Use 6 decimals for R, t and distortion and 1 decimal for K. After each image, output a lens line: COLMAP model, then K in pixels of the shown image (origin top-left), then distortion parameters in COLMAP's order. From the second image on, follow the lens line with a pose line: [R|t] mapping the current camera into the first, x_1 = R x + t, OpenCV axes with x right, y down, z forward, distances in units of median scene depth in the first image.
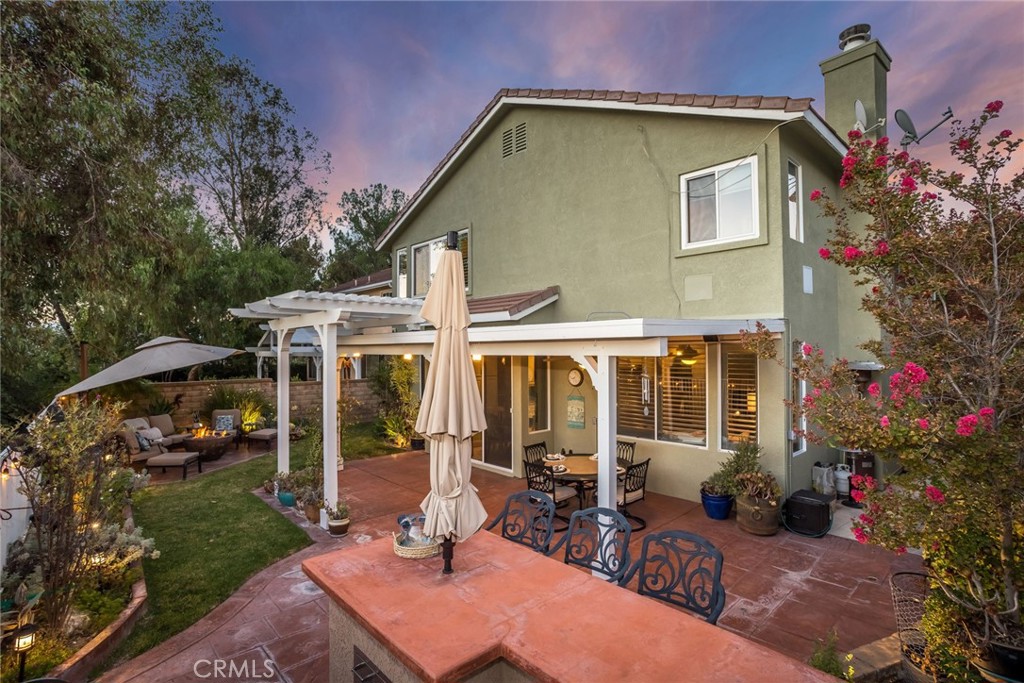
lens RADIAL K [[500.2, 0, 510.4], [0, 500.2, 330.4], [0, 0, 1]] dist [-0.002410, 0.000242]
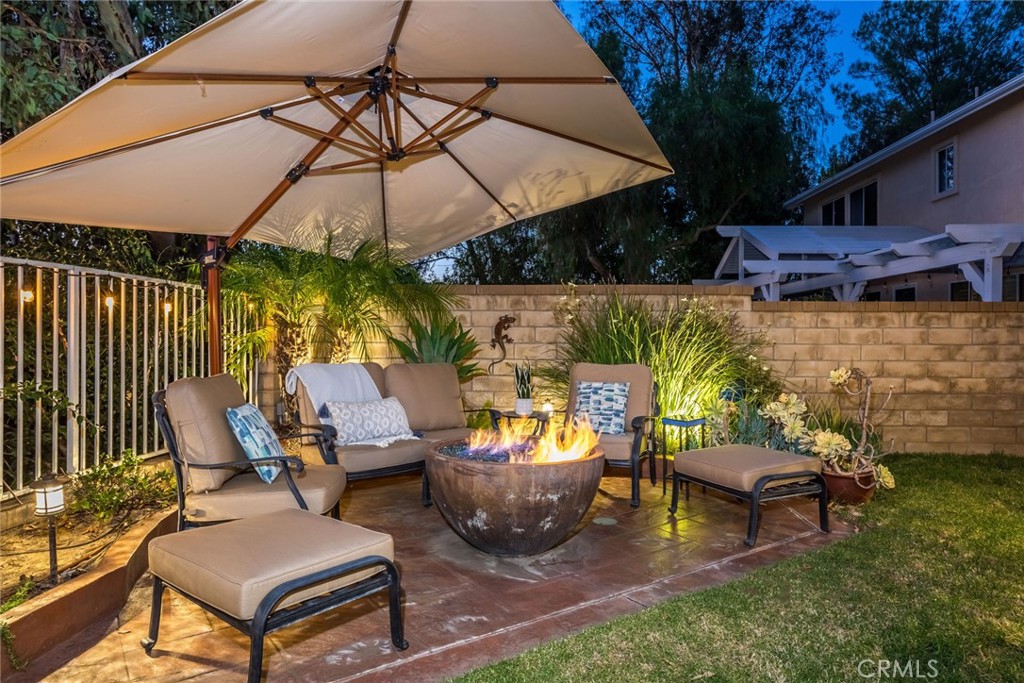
lens RADIAL K [[644.3, 0, 512.0], [0, 644.3, 341.5], [0, 0, 1]] dist [-0.024669, 0.031384]
pose [[0.712125, 0.009329, -0.701991, -0.276419], [0.017473, 0.999366, 0.031006, 0.107292], [0.701835, -0.034346, 0.711511, 0.557285]]
